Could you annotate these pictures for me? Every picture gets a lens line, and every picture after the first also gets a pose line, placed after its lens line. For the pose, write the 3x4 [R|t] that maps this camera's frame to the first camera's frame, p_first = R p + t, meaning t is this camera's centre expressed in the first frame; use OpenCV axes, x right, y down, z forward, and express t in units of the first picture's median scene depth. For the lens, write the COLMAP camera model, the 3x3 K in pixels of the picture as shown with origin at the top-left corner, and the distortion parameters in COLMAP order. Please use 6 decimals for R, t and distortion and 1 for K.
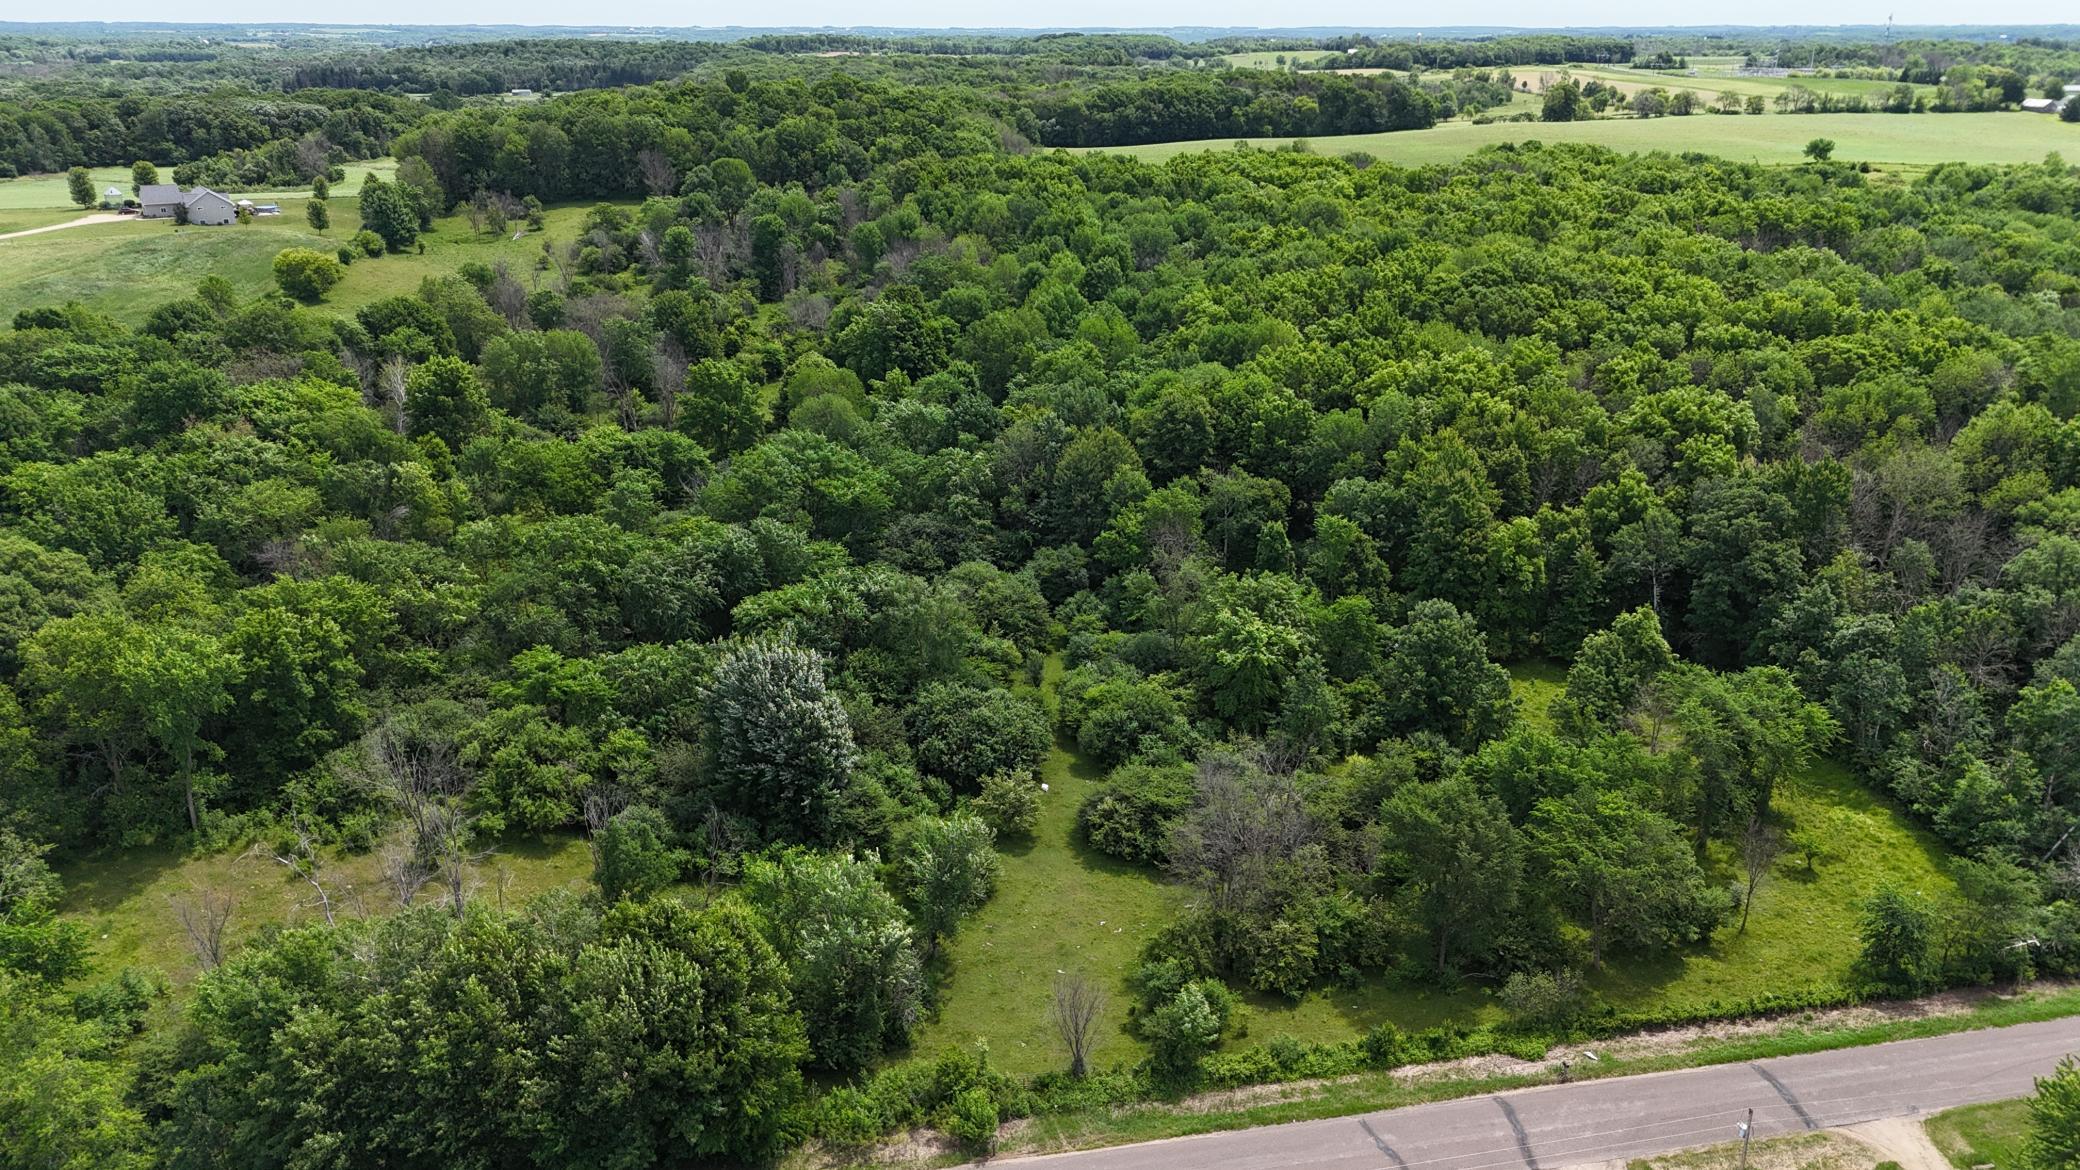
lens RADIAL K [[1553.9, 0, 1036.3], [0, 1553.9, 554.2], [0, 0, 1]] dist [0.049535, -0.038860]
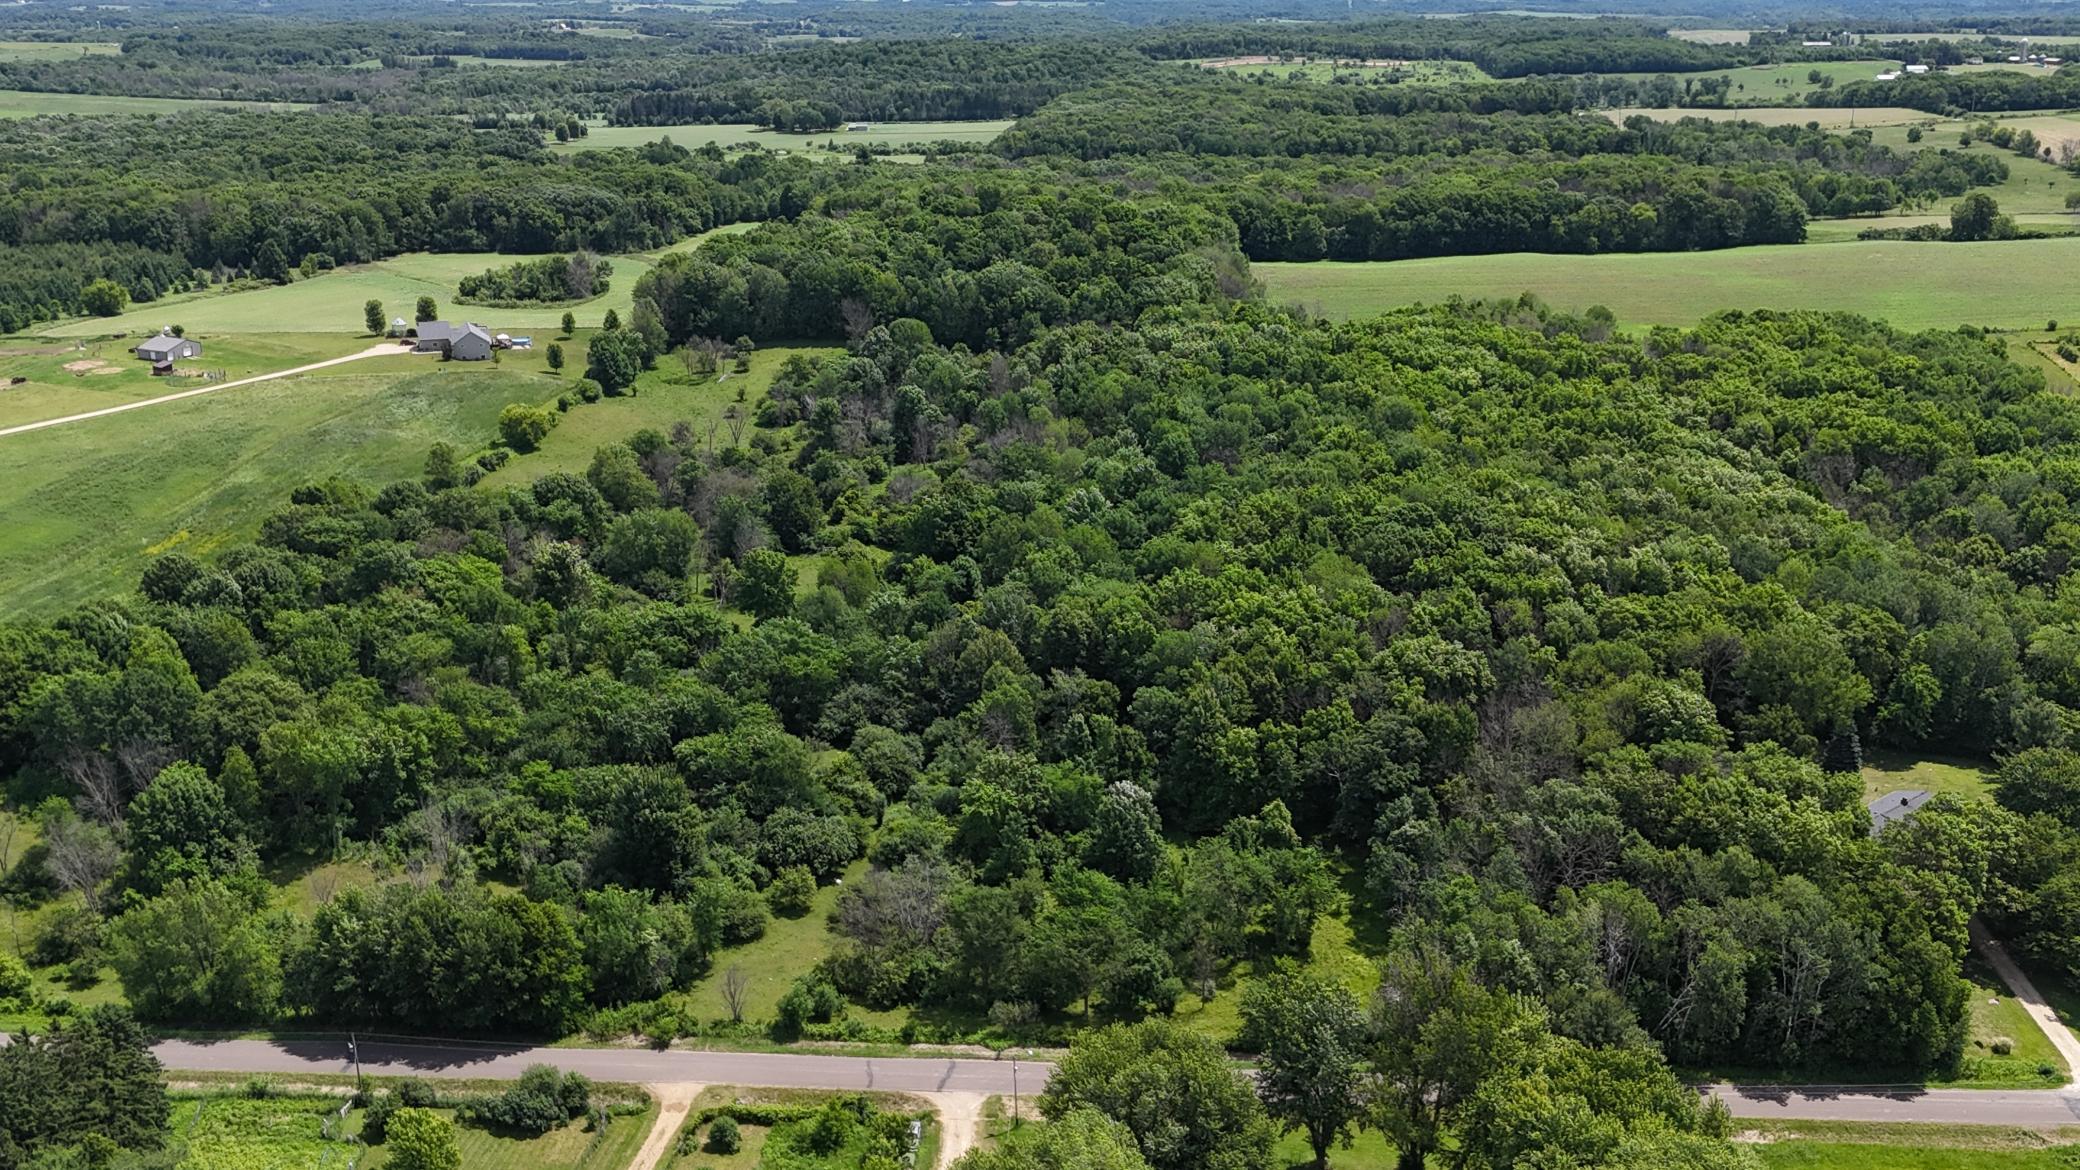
lens RADIAL K [[2088.8, 0, 1043.1], [0, 2088.8, 505.3], [0, 0, 1]] dist [0.101434, -0.279485]
pose [[0.968060, 0.059269, -0.243614, 0.518761], [-0.077758, 0.994719, -0.066984, -0.073089], [0.238357, 0.083787, 0.967556, -0.744644]]
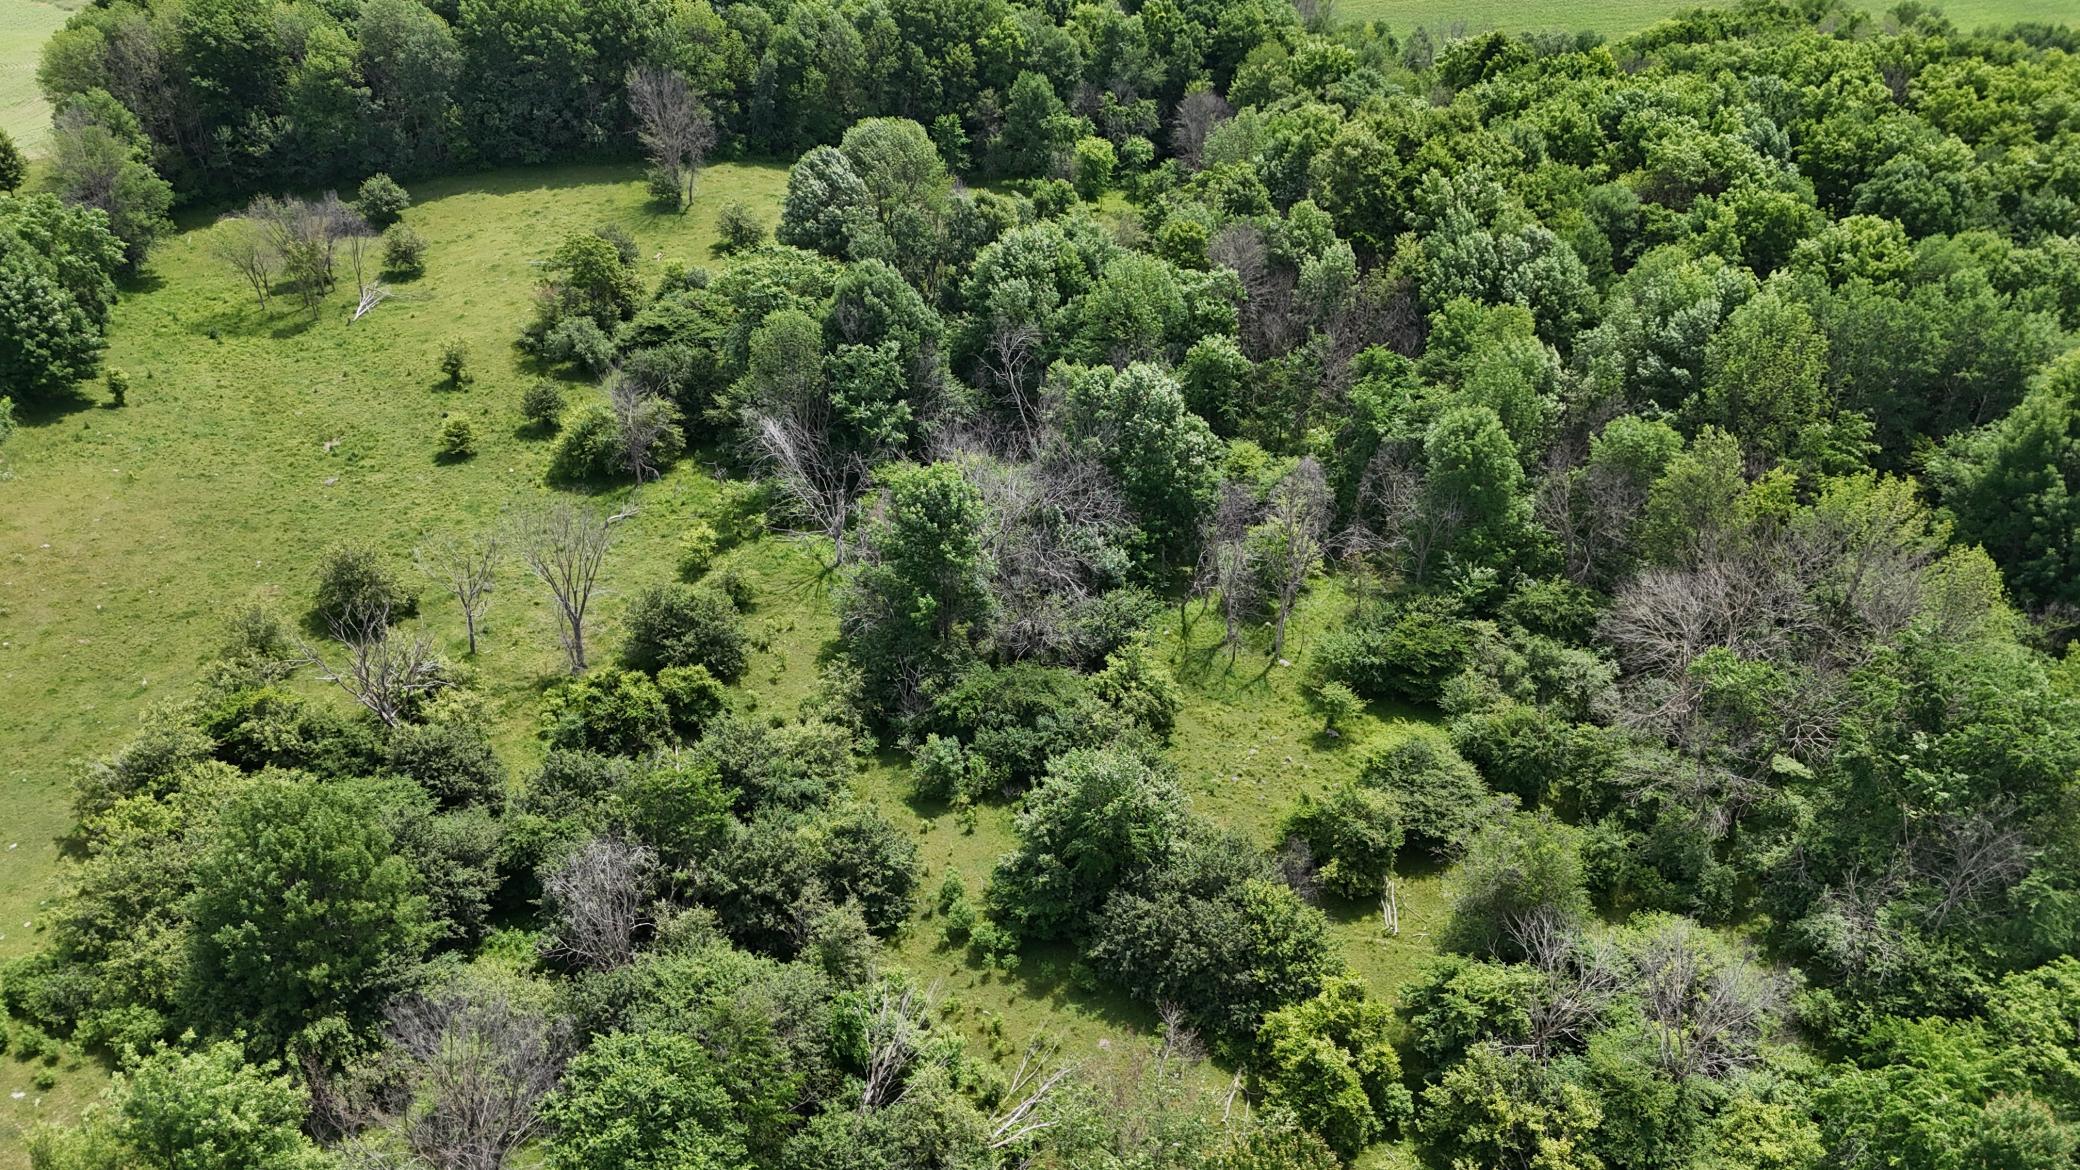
lens RADIAL K [[1553.9, 0, 1036.3], [0, 1553.9, 554.2], [0, 0, 1]] dist [0.049535, -0.038860]
pose [[0.995292, -0.046618, 0.084979, -0.401173], [0.032644, 0.986743, 0.158974, -0.418685], [-0.091264, -0.155452, 0.983619, 1.177244]]
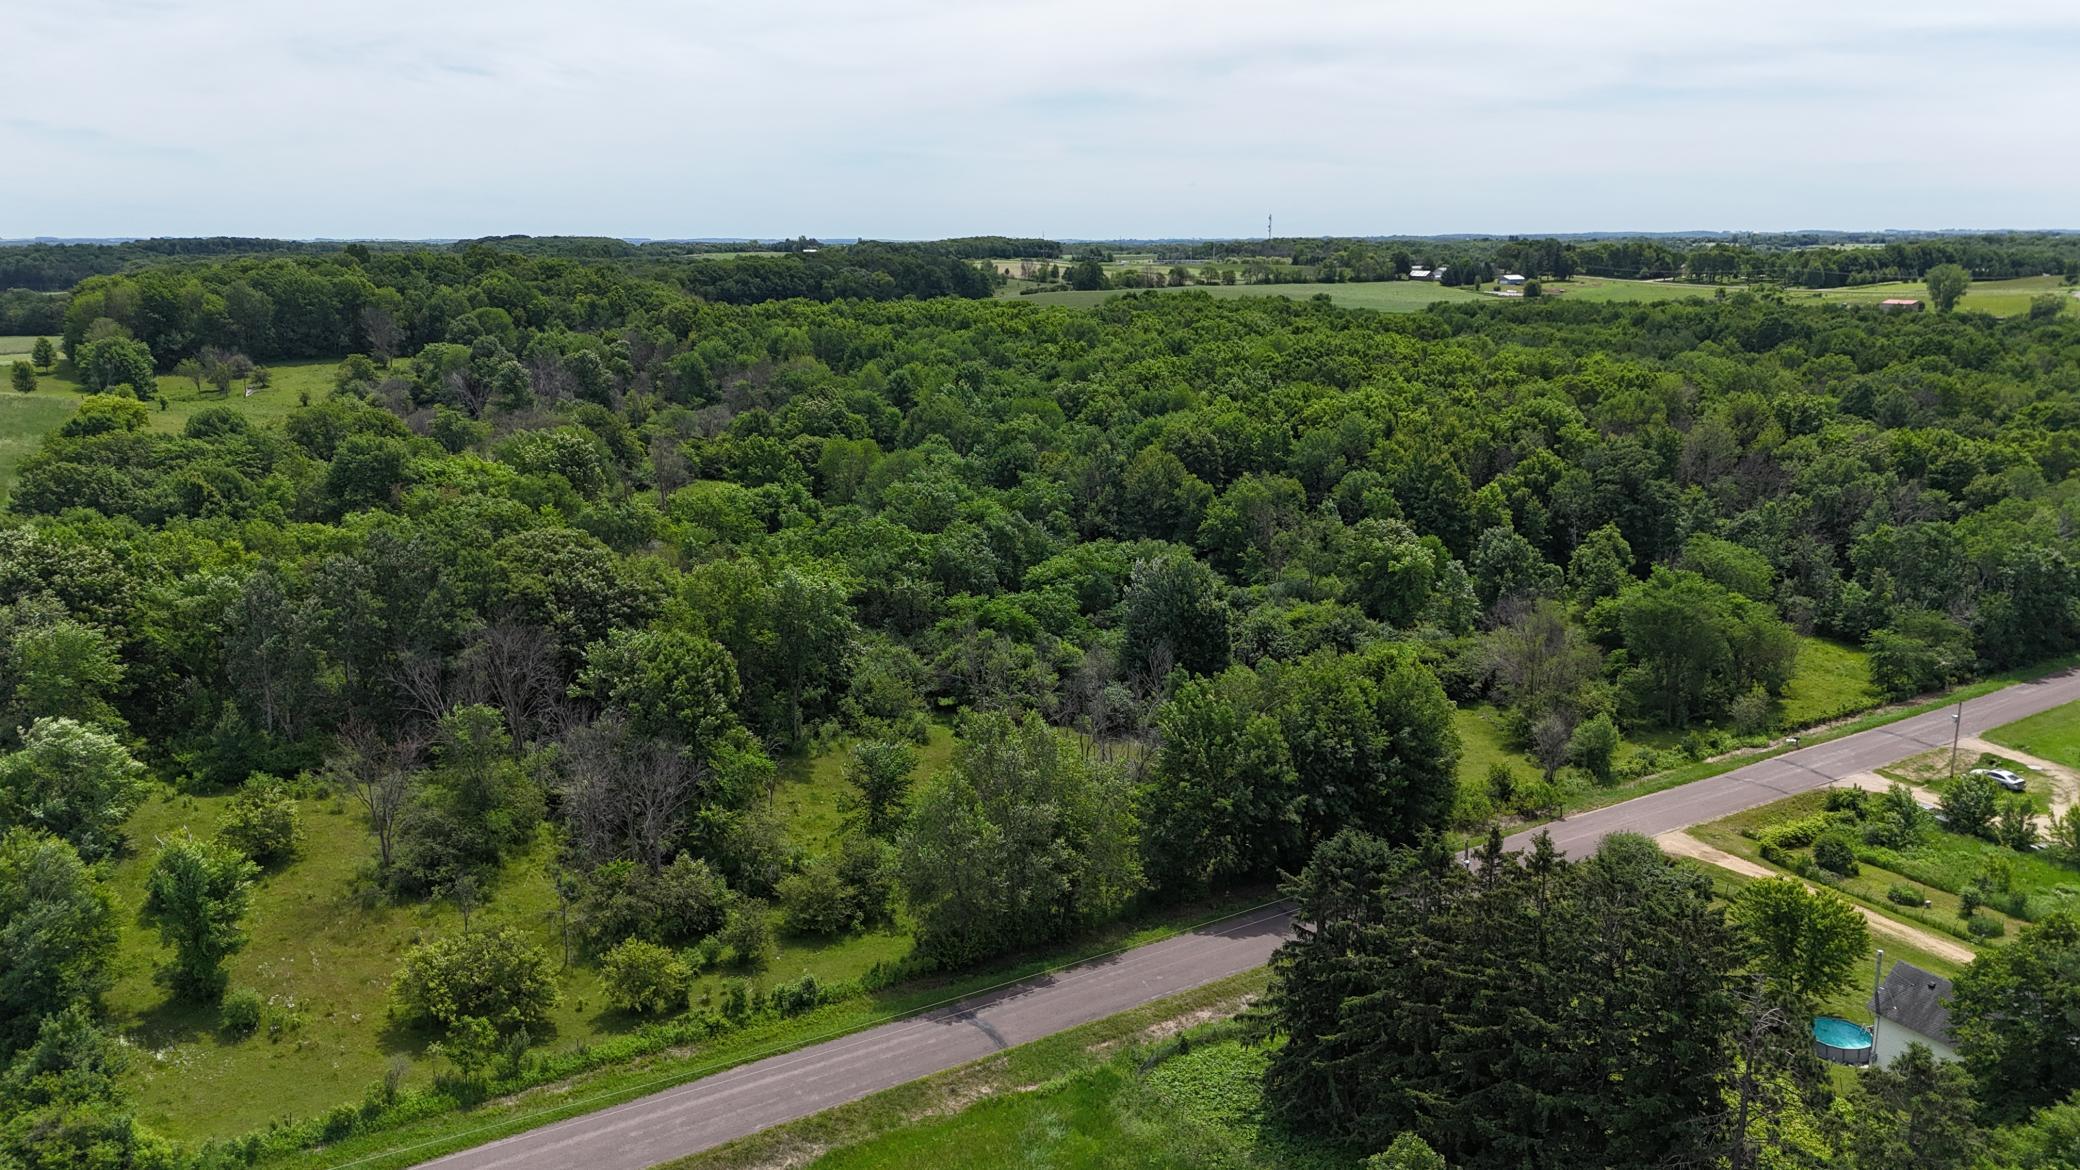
lens RADIAL K [[1528.6, 0, 1035.5], [0, 1528.6, 578.7], [0, 0, 1]] dist [0.054205, -0.048442]
pose [[0.929751, -0.083762, 0.358535, -0.488742], [0.122262, 0.988760, -0.086053, 0.112809], [-0.347297, 0.123843, 0.929542, -0.098991]]
